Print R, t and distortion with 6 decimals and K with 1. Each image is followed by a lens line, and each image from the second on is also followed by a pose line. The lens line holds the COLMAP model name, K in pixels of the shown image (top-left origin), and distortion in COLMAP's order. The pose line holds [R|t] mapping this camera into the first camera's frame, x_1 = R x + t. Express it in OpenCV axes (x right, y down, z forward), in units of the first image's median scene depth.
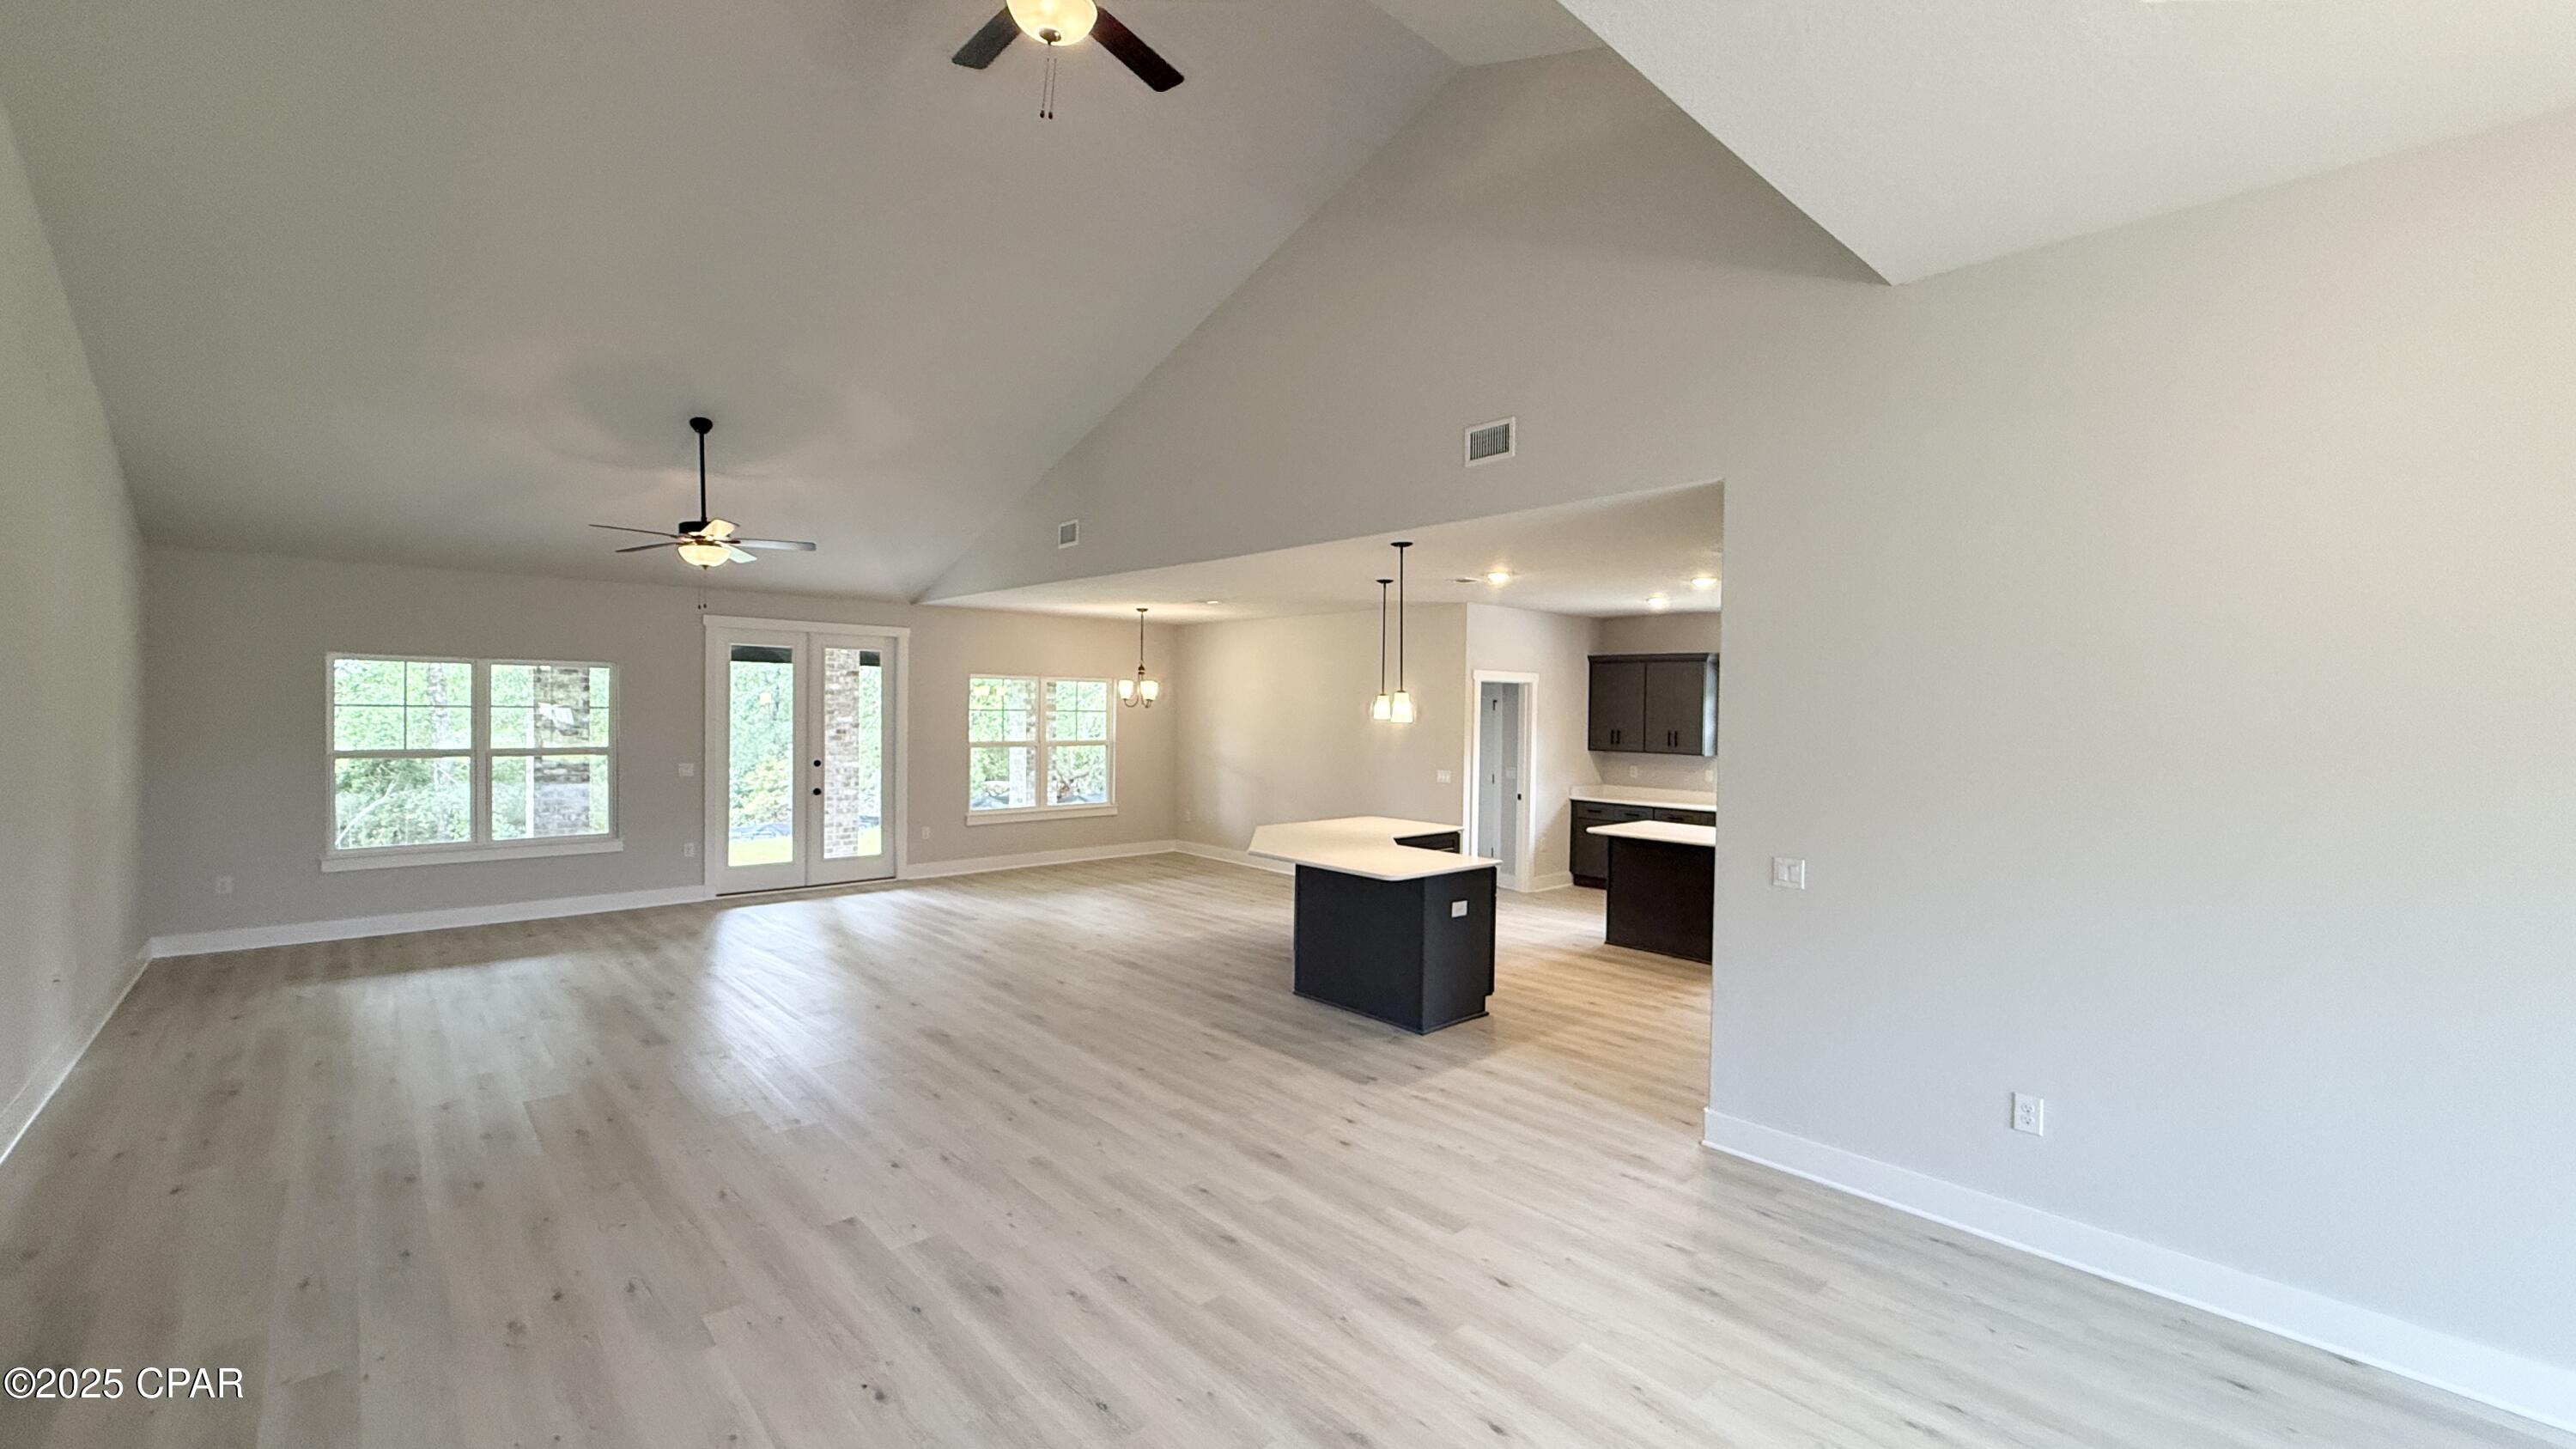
lens RADIAL K [[1045.9, 0, 1288.8], [0, 1045.9, 718.2], [0, 0, 1]] dist [0.001664, 0.000022]
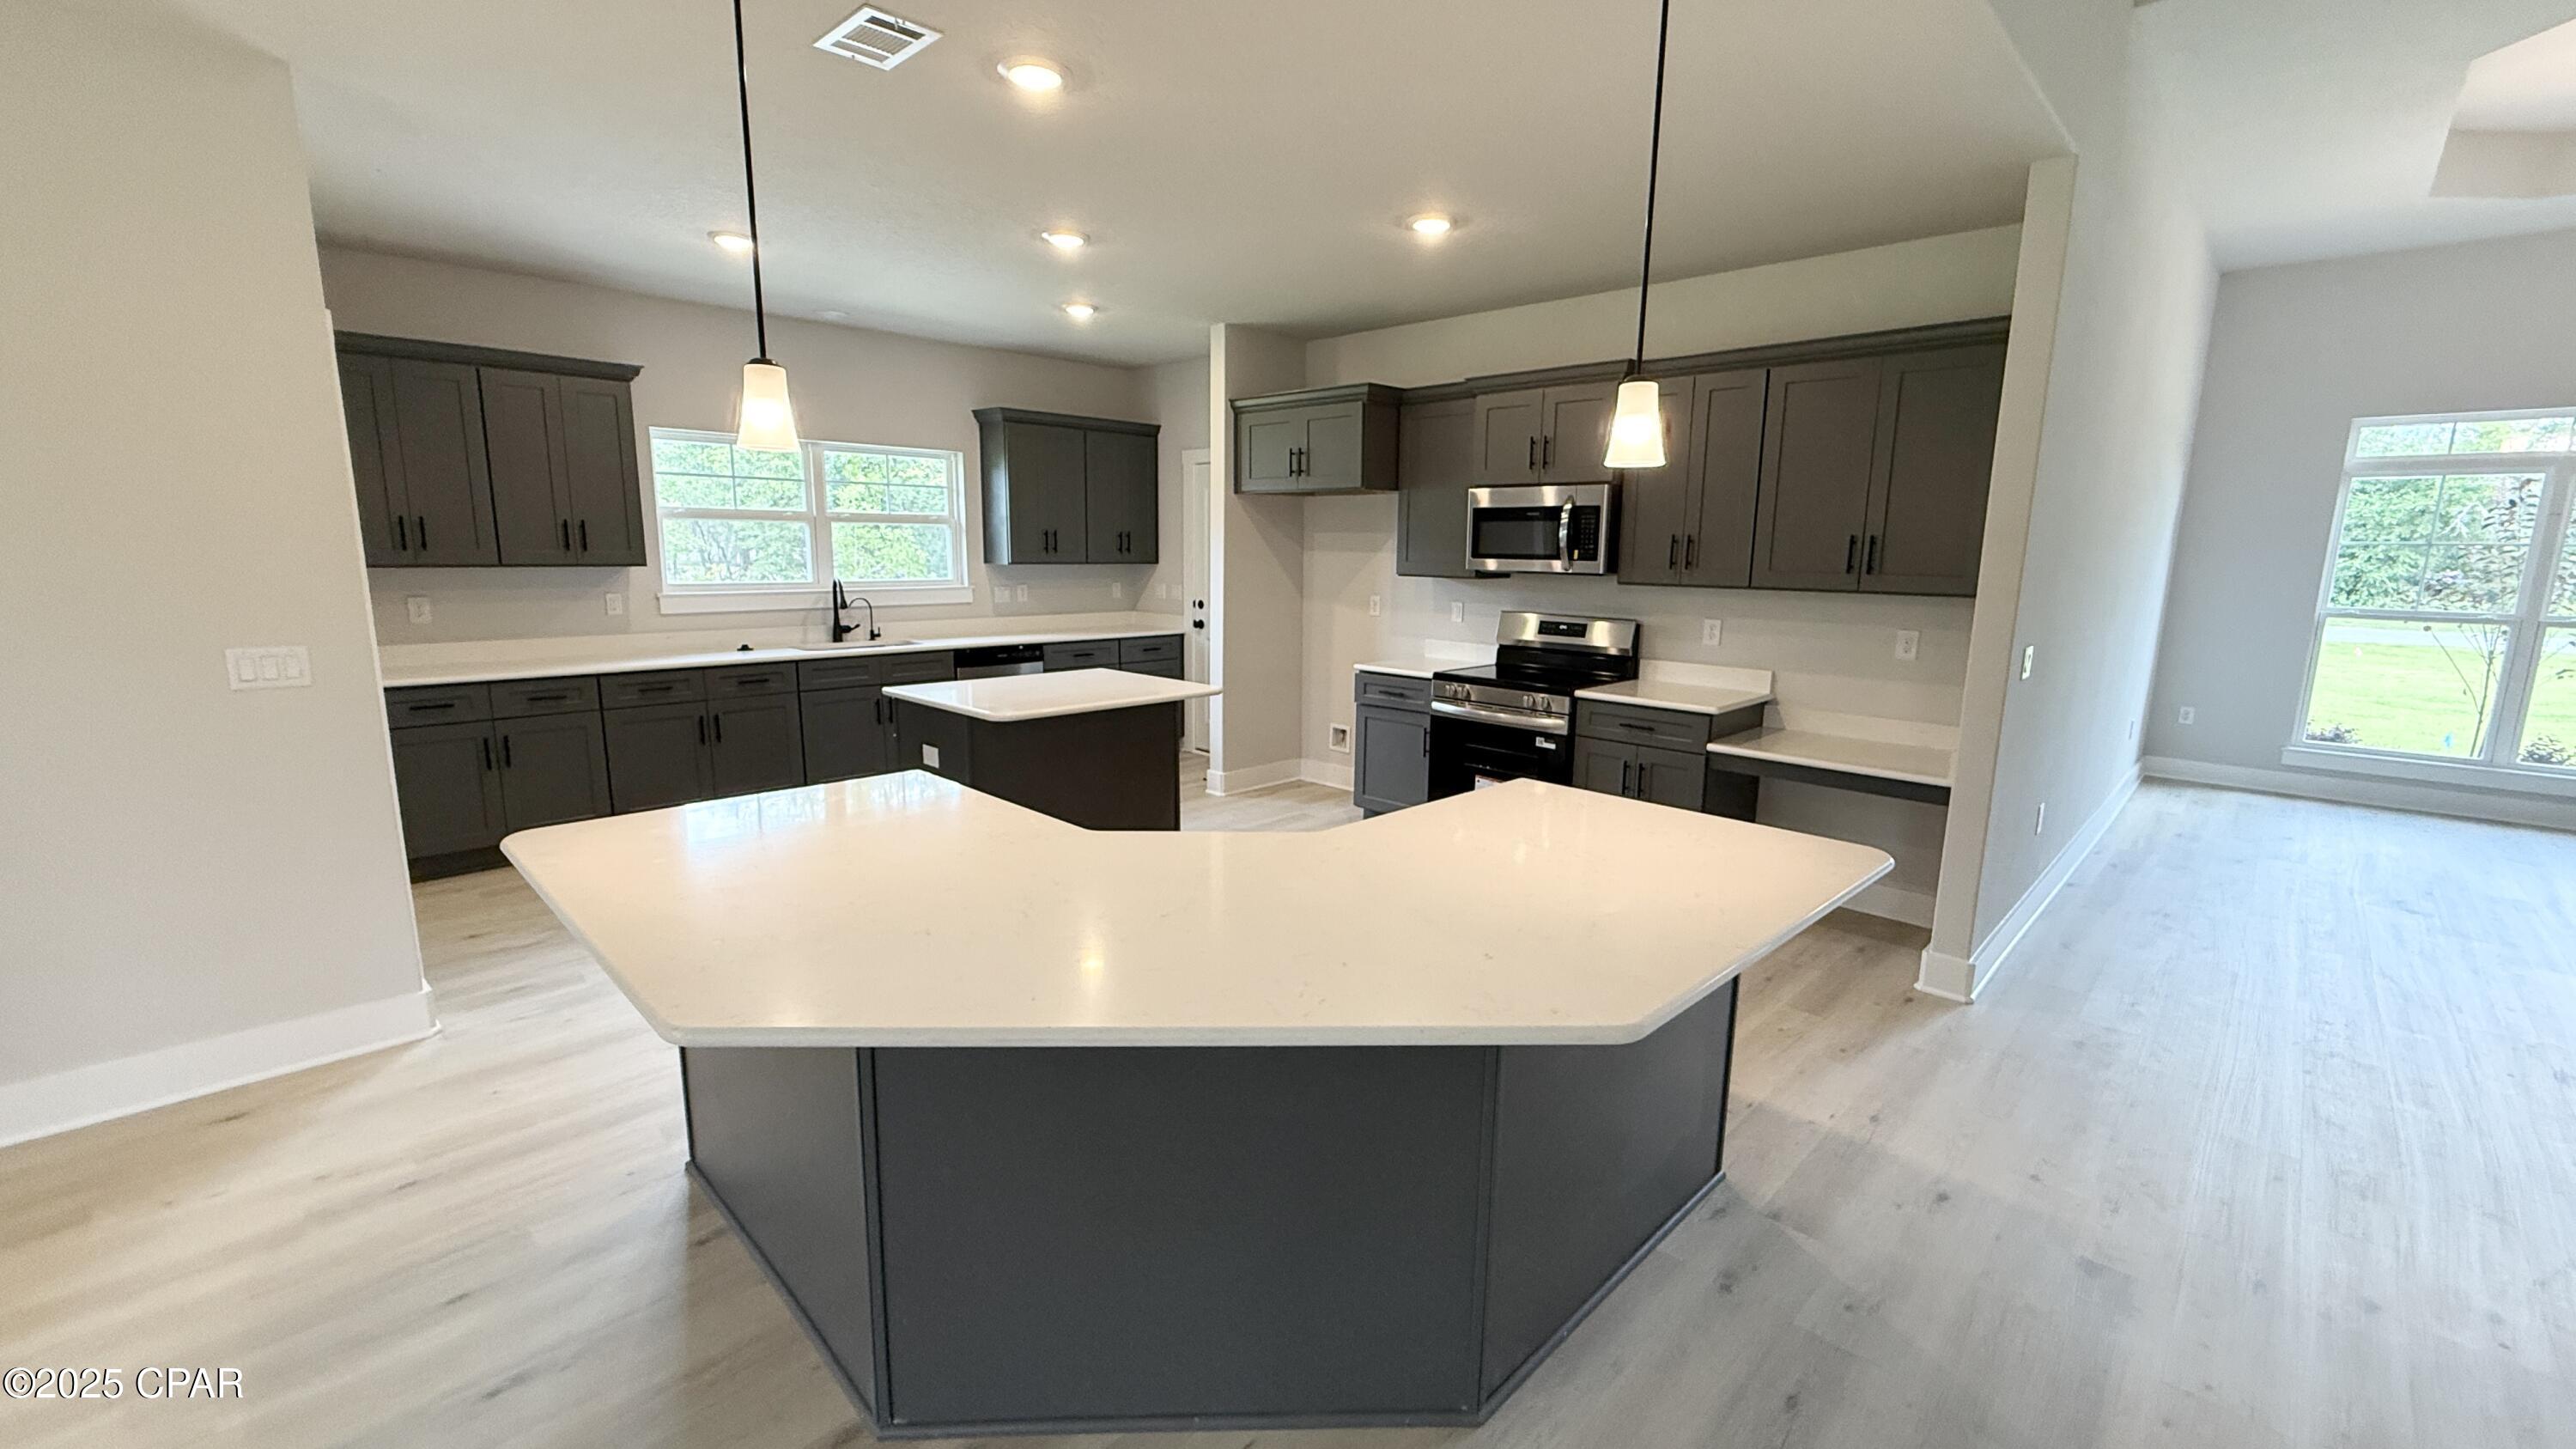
lens RADIAL K [[1045.9, 0, 1286.7], [0, 1045.9, 727.7], [0, 0, 1]] dist [0.001664, 0.000022]
pose [[-0.043541, -0.193215, 0.980190, -0.264046], [0.001286, 0.981109, 0.193453, 0.023870], [-0.999051, 0.009684, -0.042470, 1.184880]]
